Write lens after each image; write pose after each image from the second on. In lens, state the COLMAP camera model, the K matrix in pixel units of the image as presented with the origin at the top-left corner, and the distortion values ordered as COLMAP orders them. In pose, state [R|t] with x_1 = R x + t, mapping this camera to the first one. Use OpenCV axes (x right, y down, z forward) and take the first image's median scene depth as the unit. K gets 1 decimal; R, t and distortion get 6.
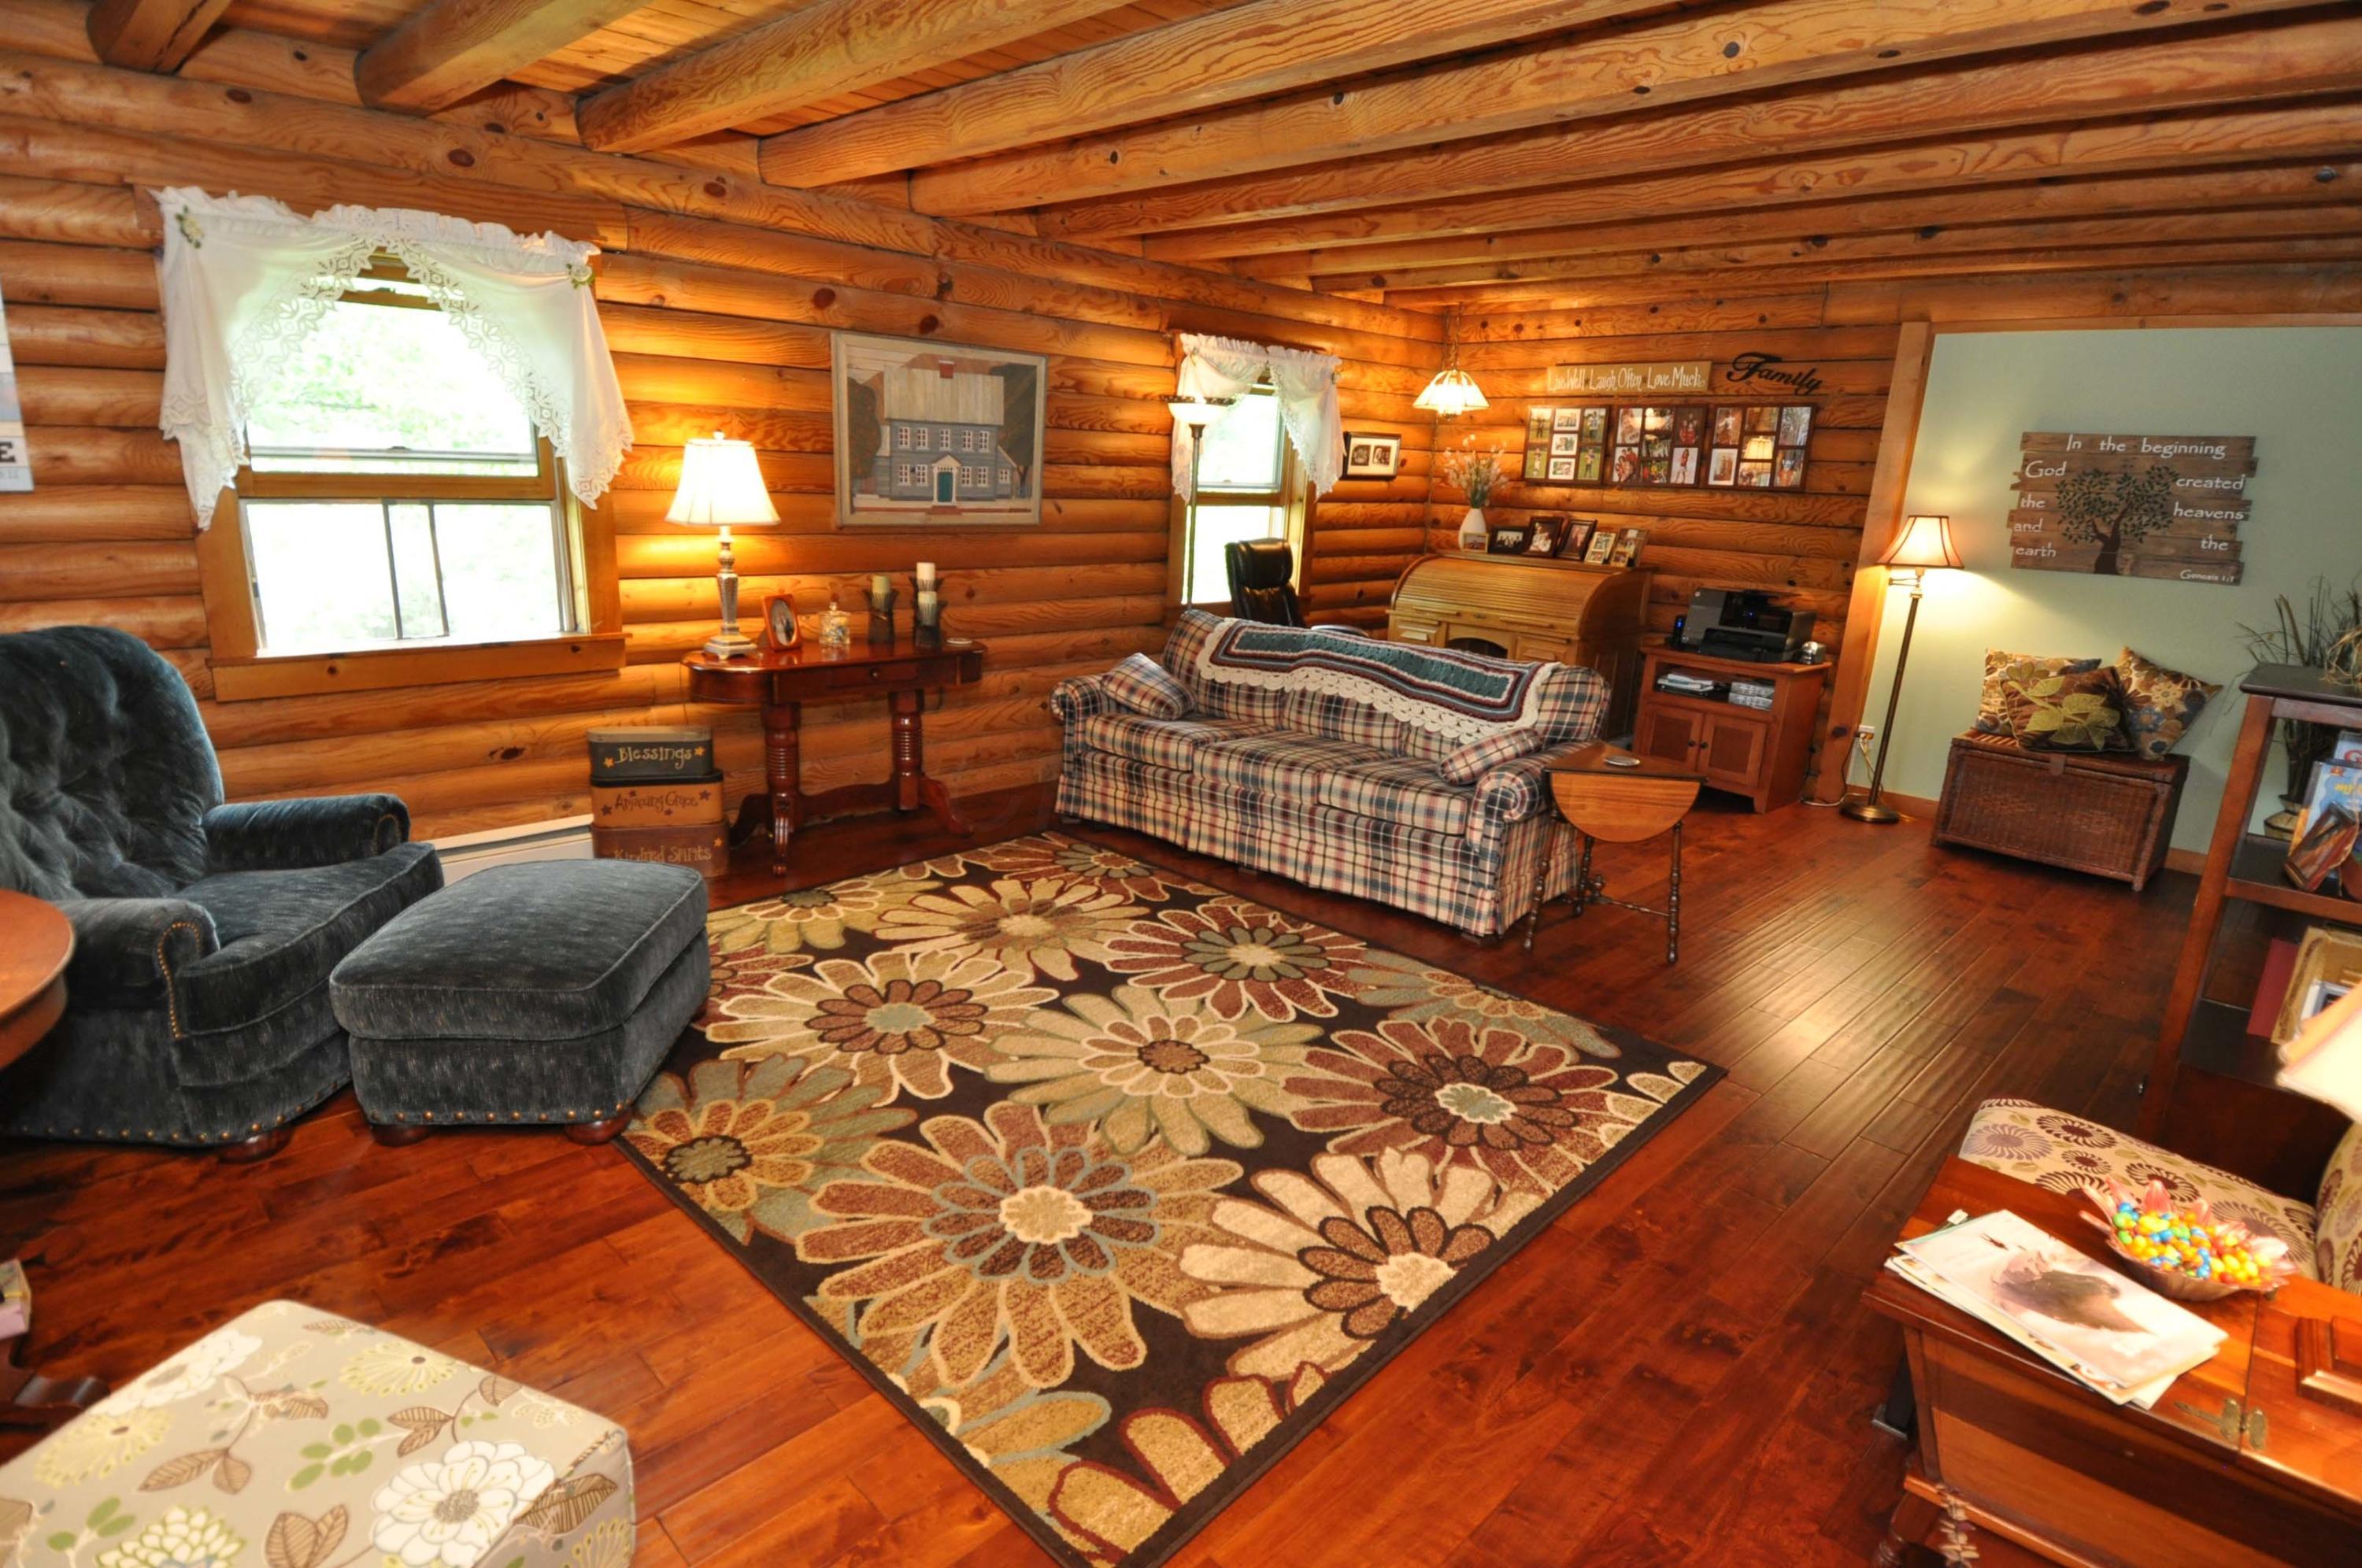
lens RADIAL K [[1233.8, 0, 1177.6], [0, 1233.8, 798.8], [0, 0, 1]] dist [0.049811, -0.053961]
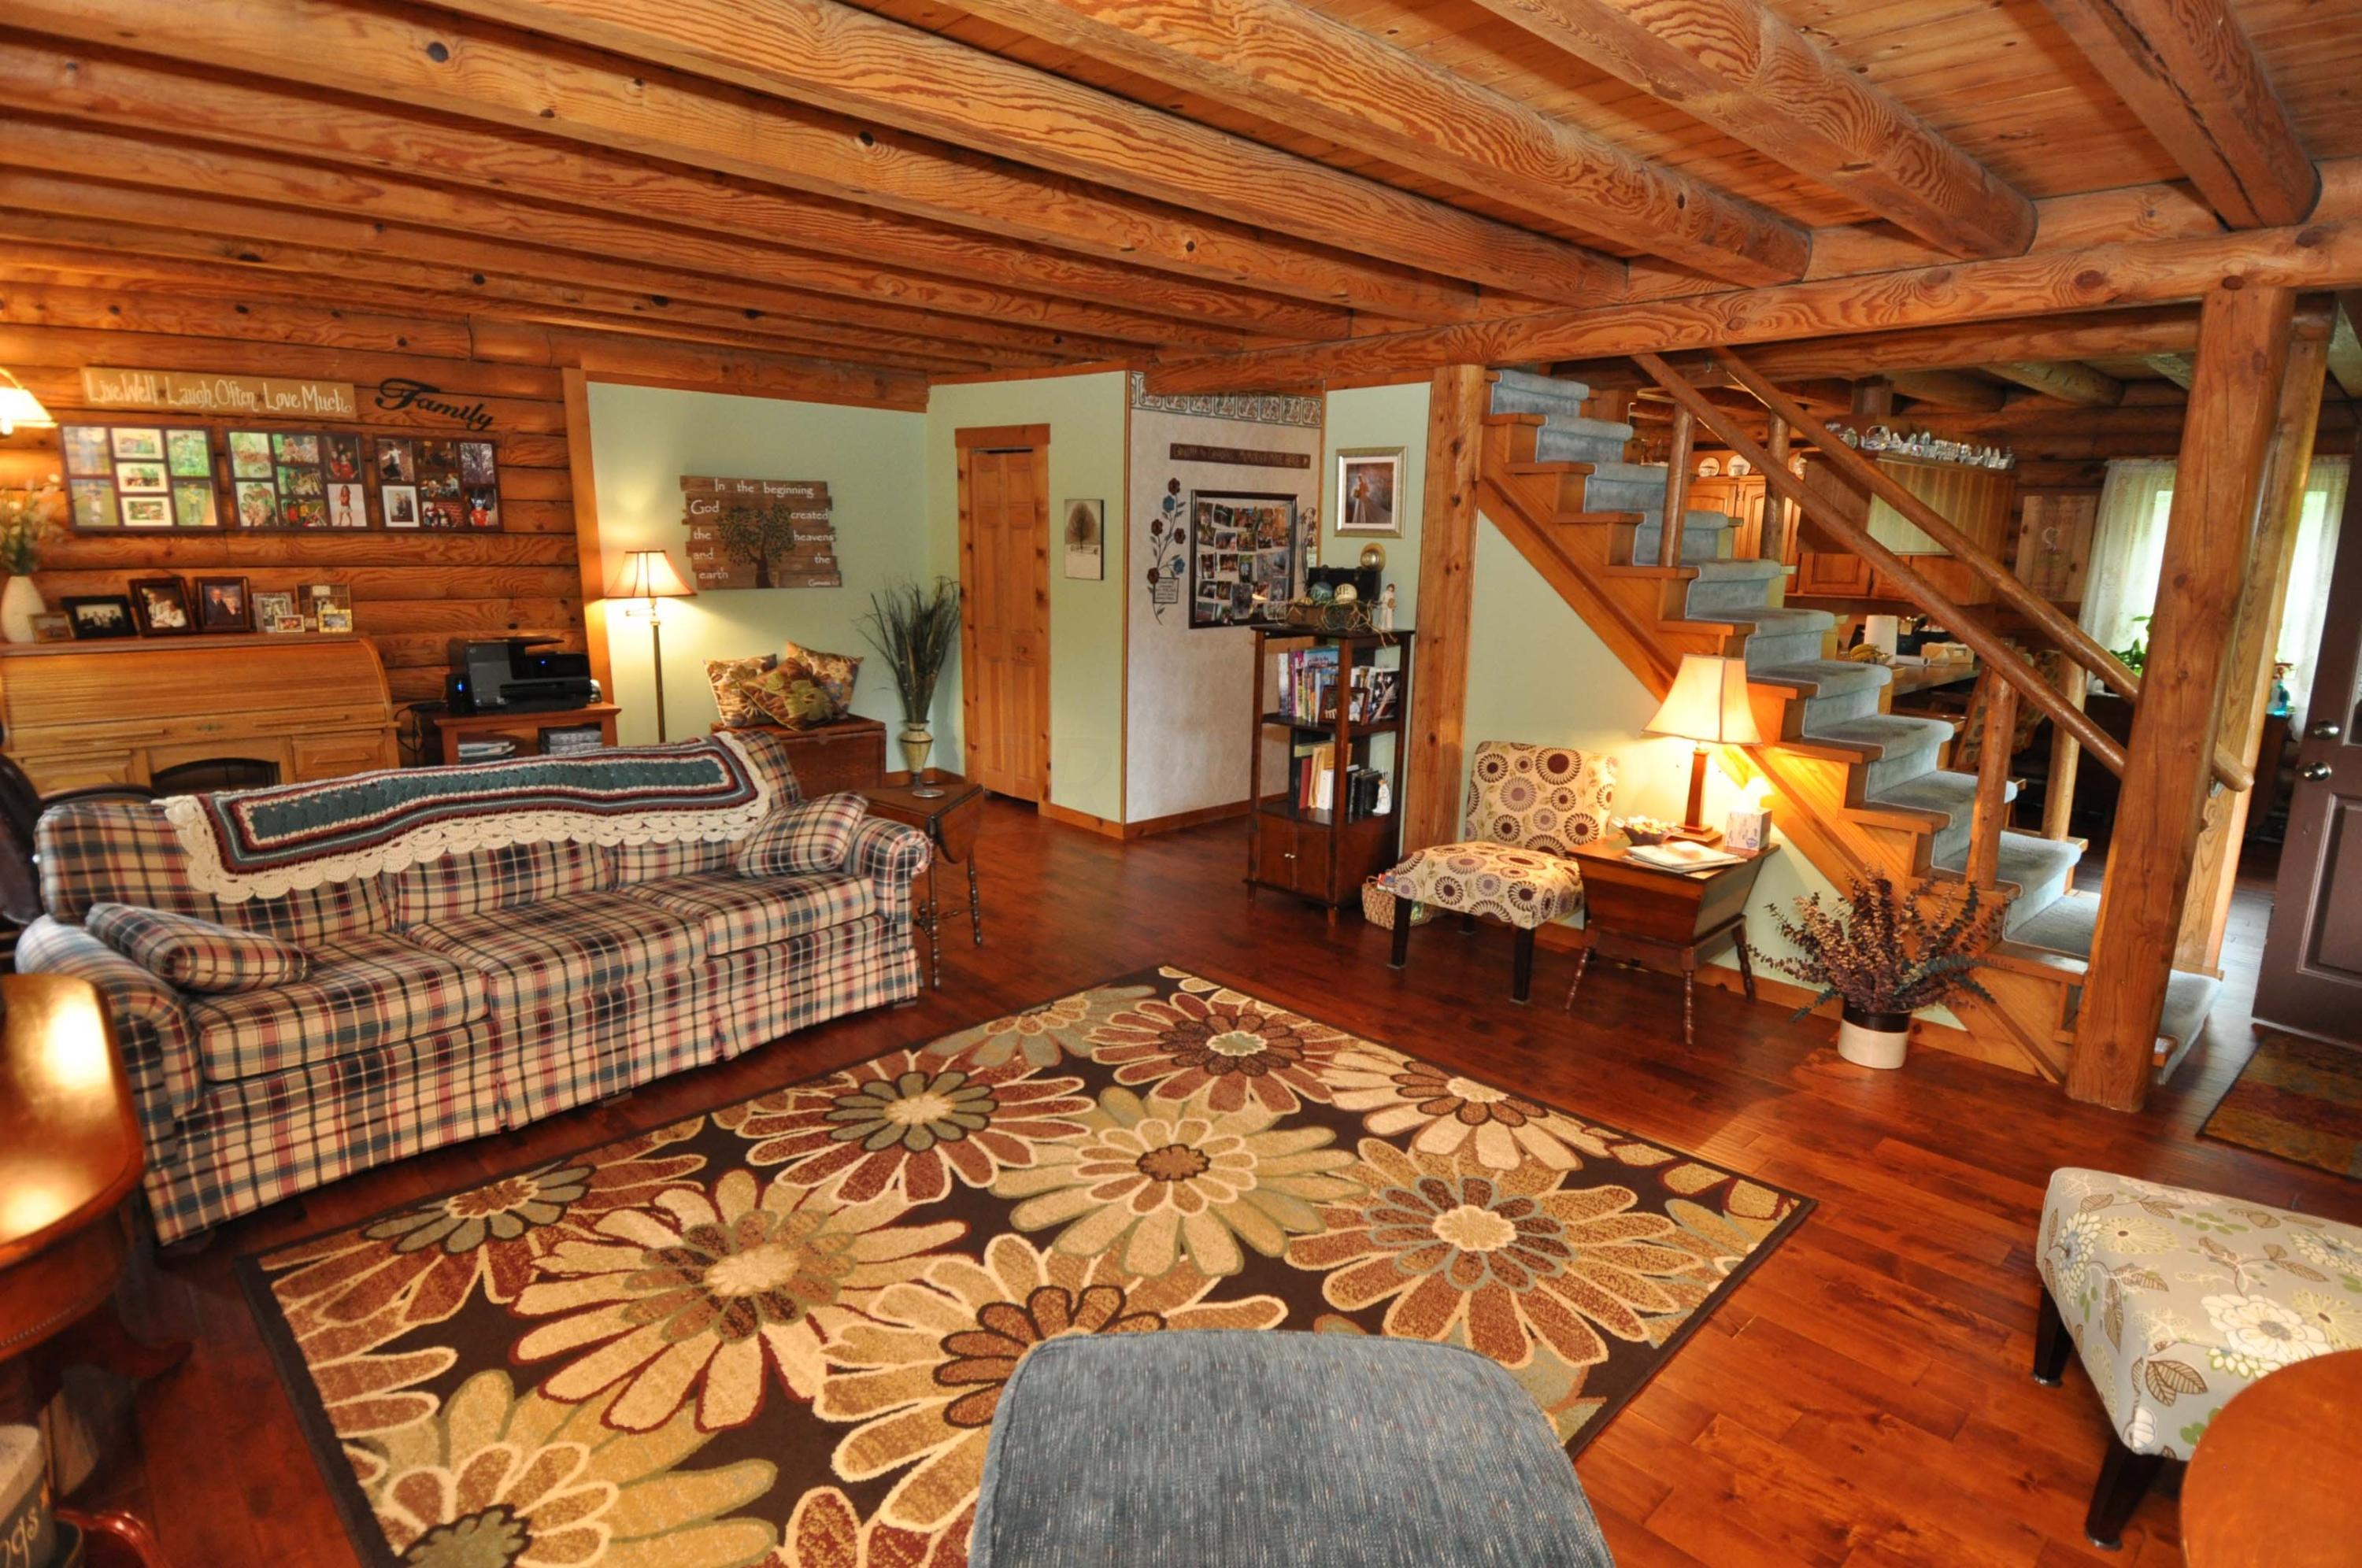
lens RADIAL K [[1238.6, 0, 1221.3], [0, 1238.6, 779.5], [0, 0, 1]] dist [0.054519, -0.056163]
pose [[0.000319, -0.240181, 0.970728, -0.561650], [0.242818, 0.941695, 0.232918, -0.186272], [-0.970072, 0.235636, 0.058620, 0.537118]]
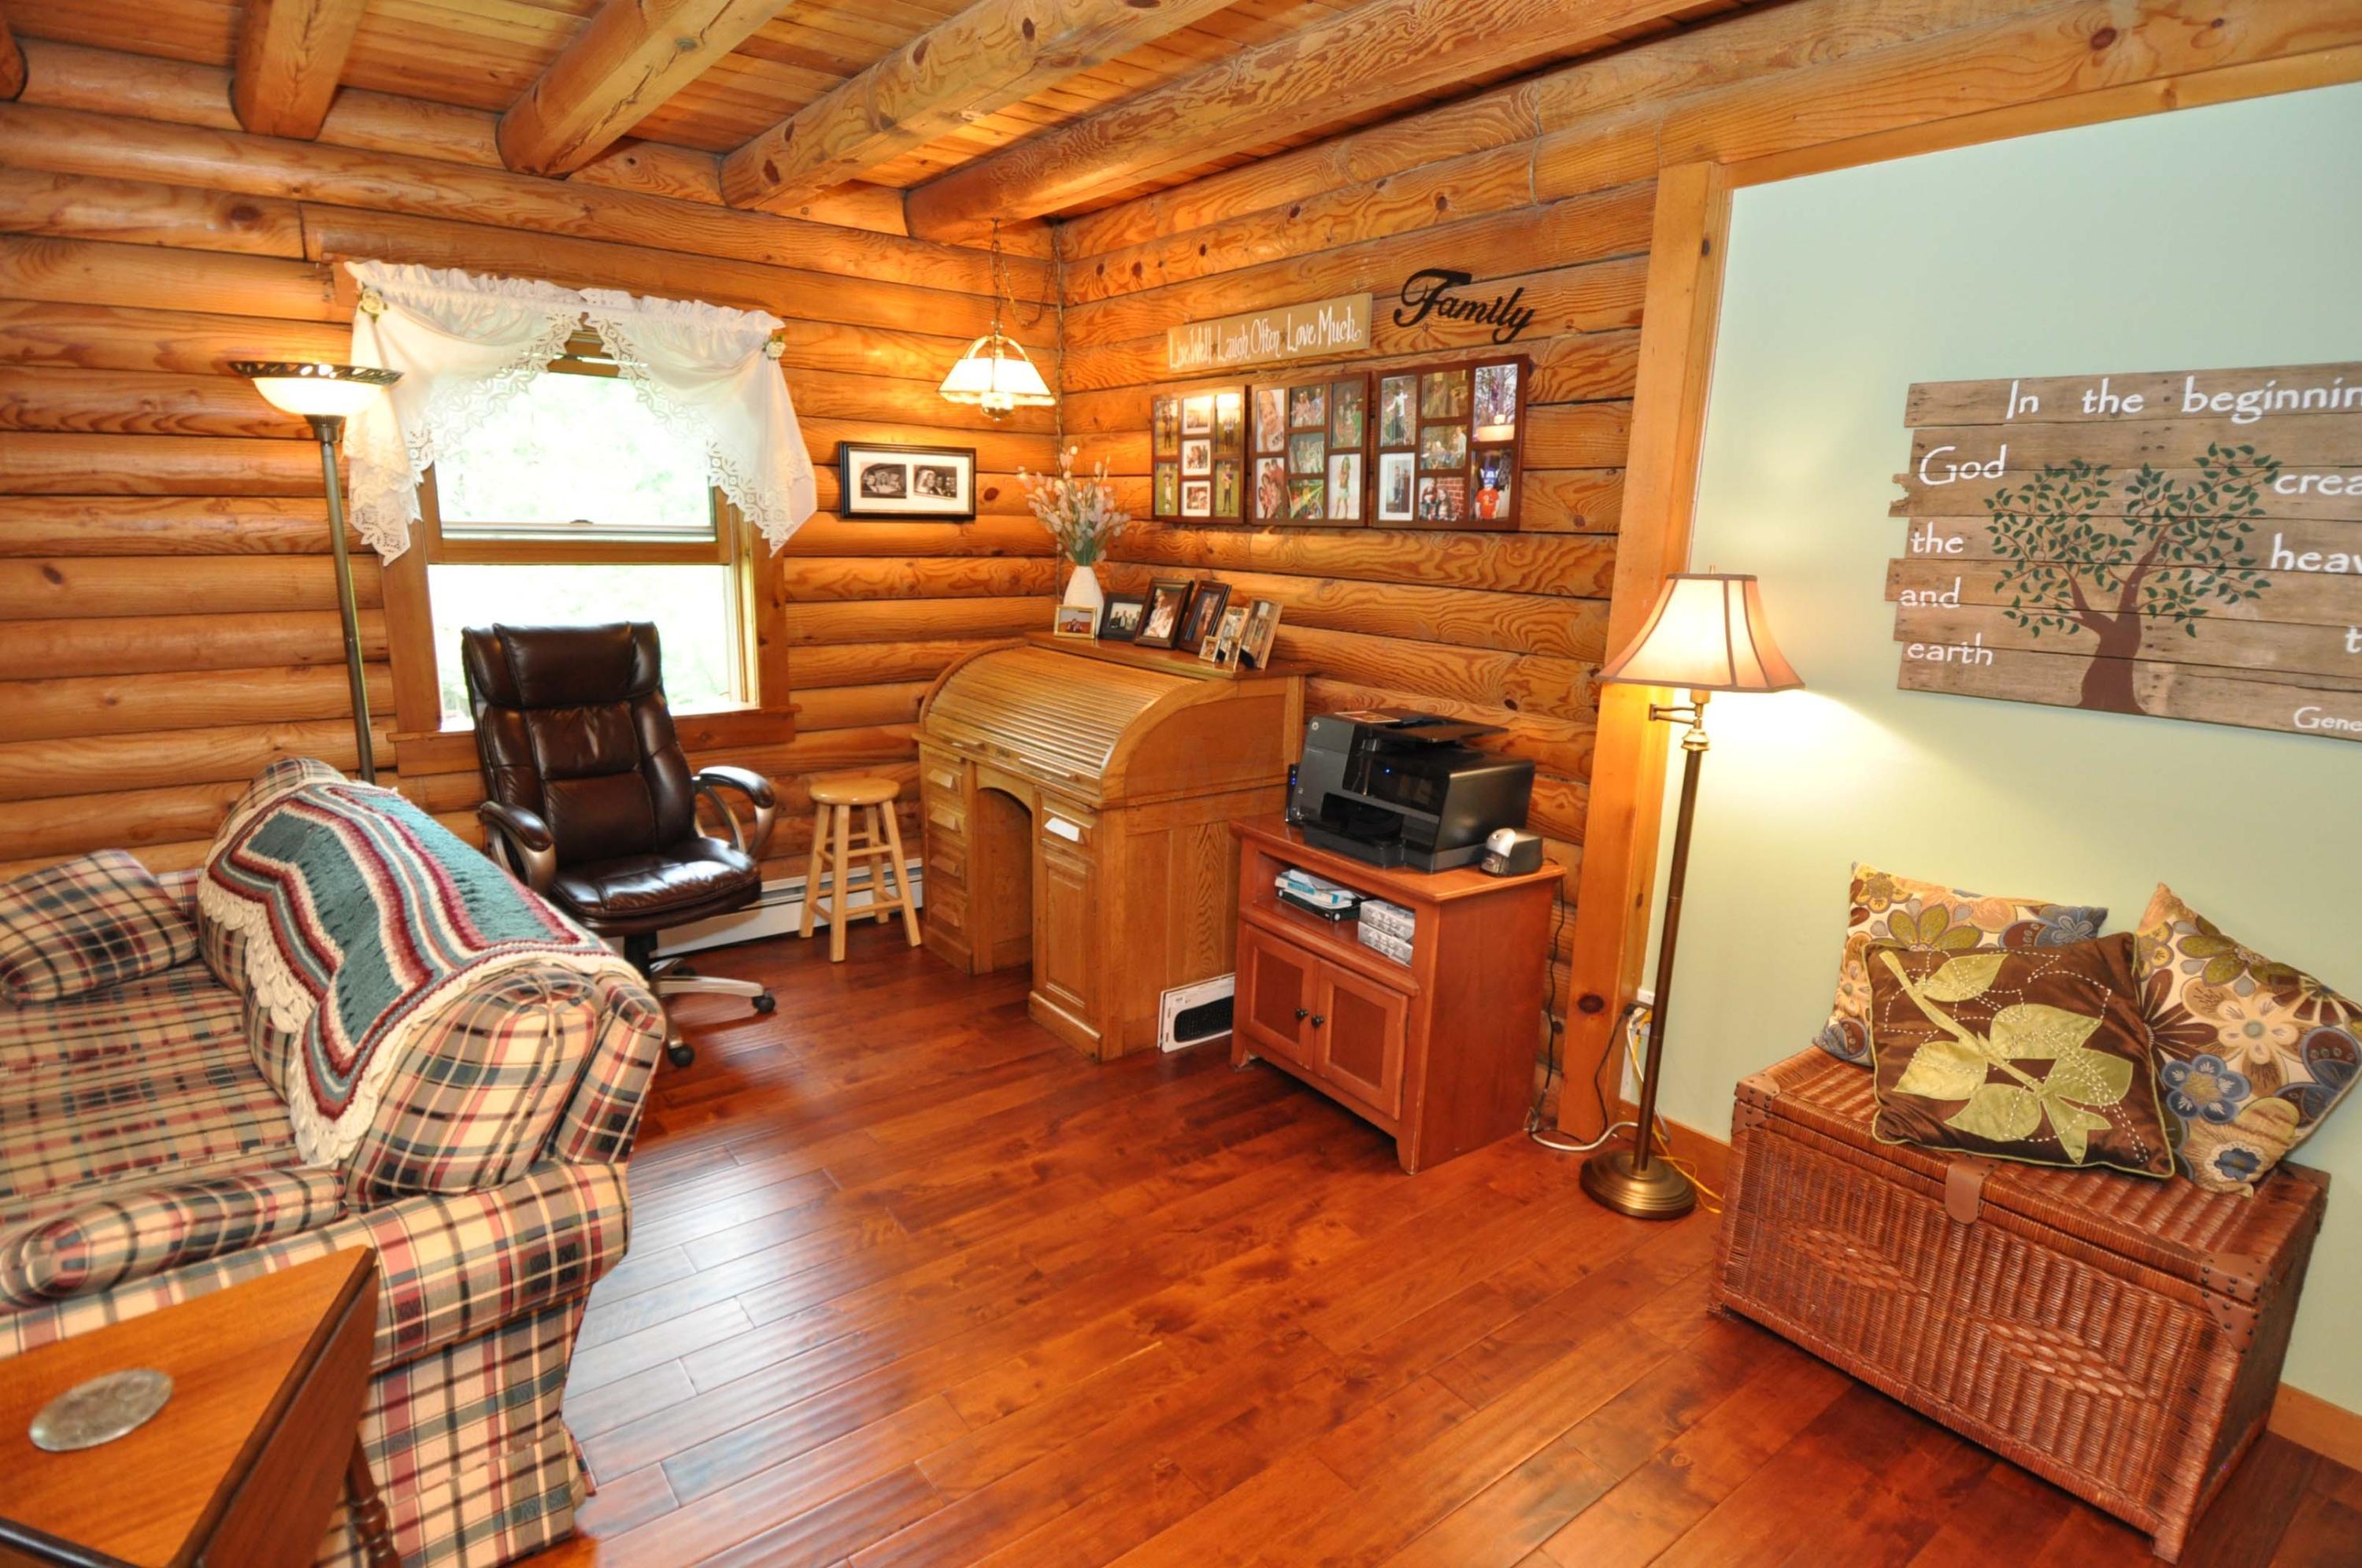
lens RADIAL K [[1231.7, 0, 1186.1], [0, 1231.7, 789.4], [0, 0, 1]] dist [0.057005, -0.054473]
pose [[0.992008, 0.011337, -0.125668, 0.510151], [-0.017768, 0.998582, -0.050175, -0.131857], [0.124921, 0.052007, 0.990803, 0.570613]]
